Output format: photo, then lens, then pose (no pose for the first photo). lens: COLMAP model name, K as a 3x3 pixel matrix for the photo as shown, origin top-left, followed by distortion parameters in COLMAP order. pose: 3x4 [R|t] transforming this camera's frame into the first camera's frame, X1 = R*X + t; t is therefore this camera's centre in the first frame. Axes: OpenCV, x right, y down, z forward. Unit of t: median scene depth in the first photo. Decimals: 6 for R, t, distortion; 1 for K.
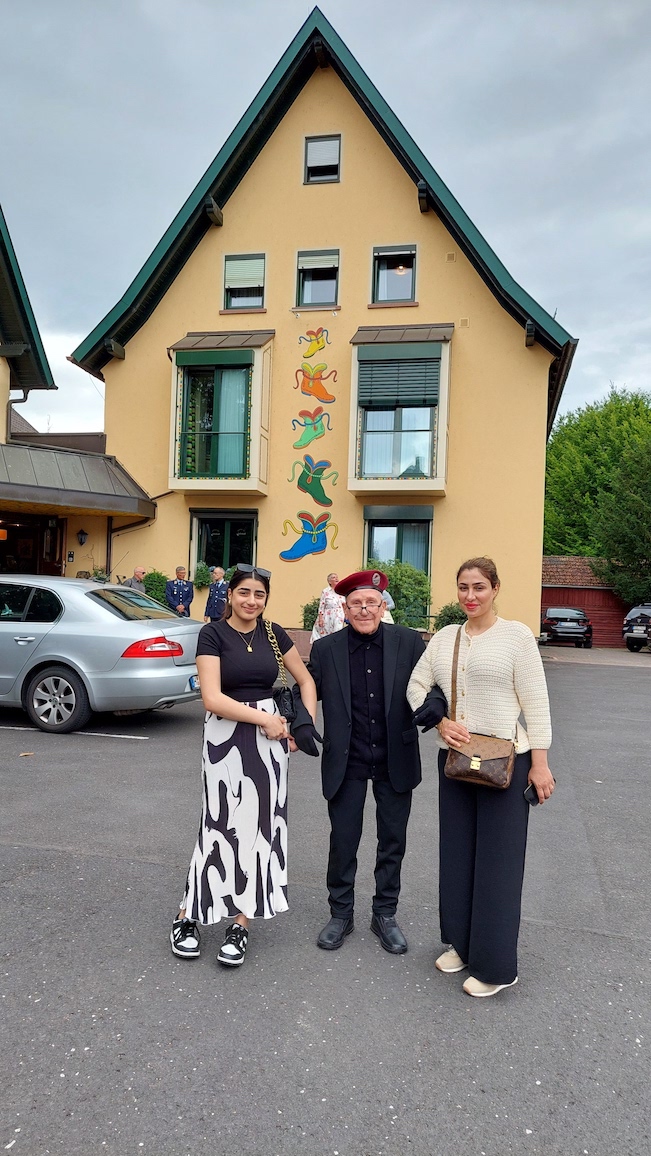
lens RADIAL K [[833.8, 0, 322.8], [0, 833.8, 609.1], [0, 0, 1]] dist [0.105572, -0.150460]
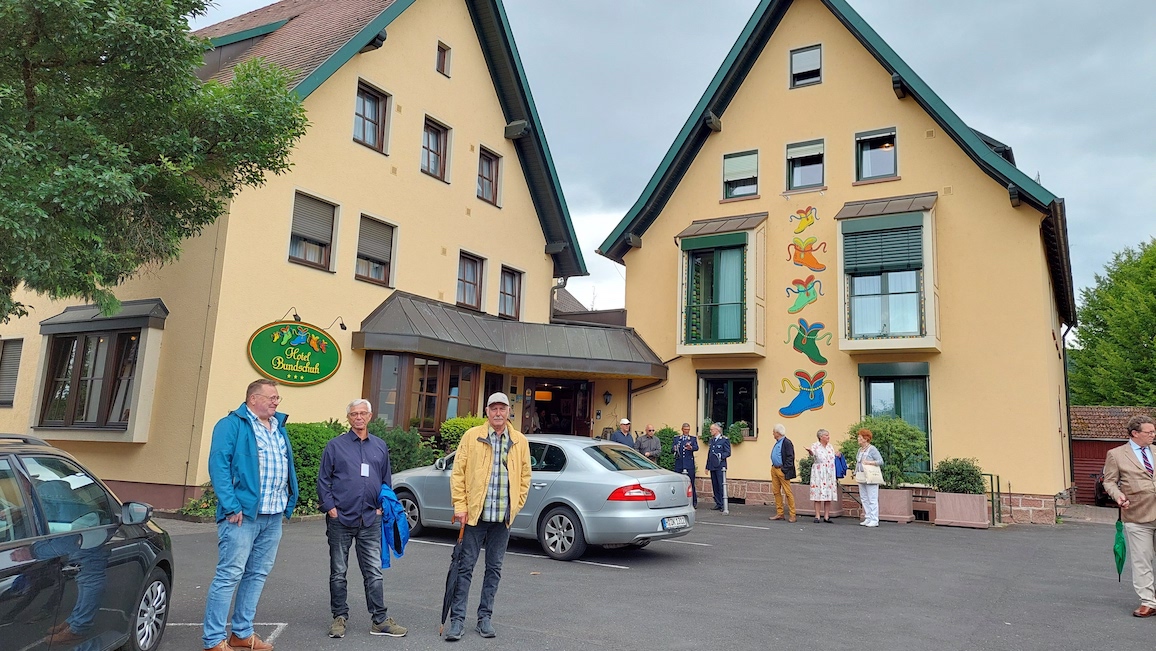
lens RADIAL K [[833.8, 0, 578.0], [0, 833.8, 325.5], [0, 0, 1]] dist [0.105572, -0.150460]
pose [[0.940385, -0.048822, -0.336590, 0.076495], [-0.005328, 0.987407, -0.158109, -0.001505], [0.340071, 0.150476, 0.928283, -0.111516]]
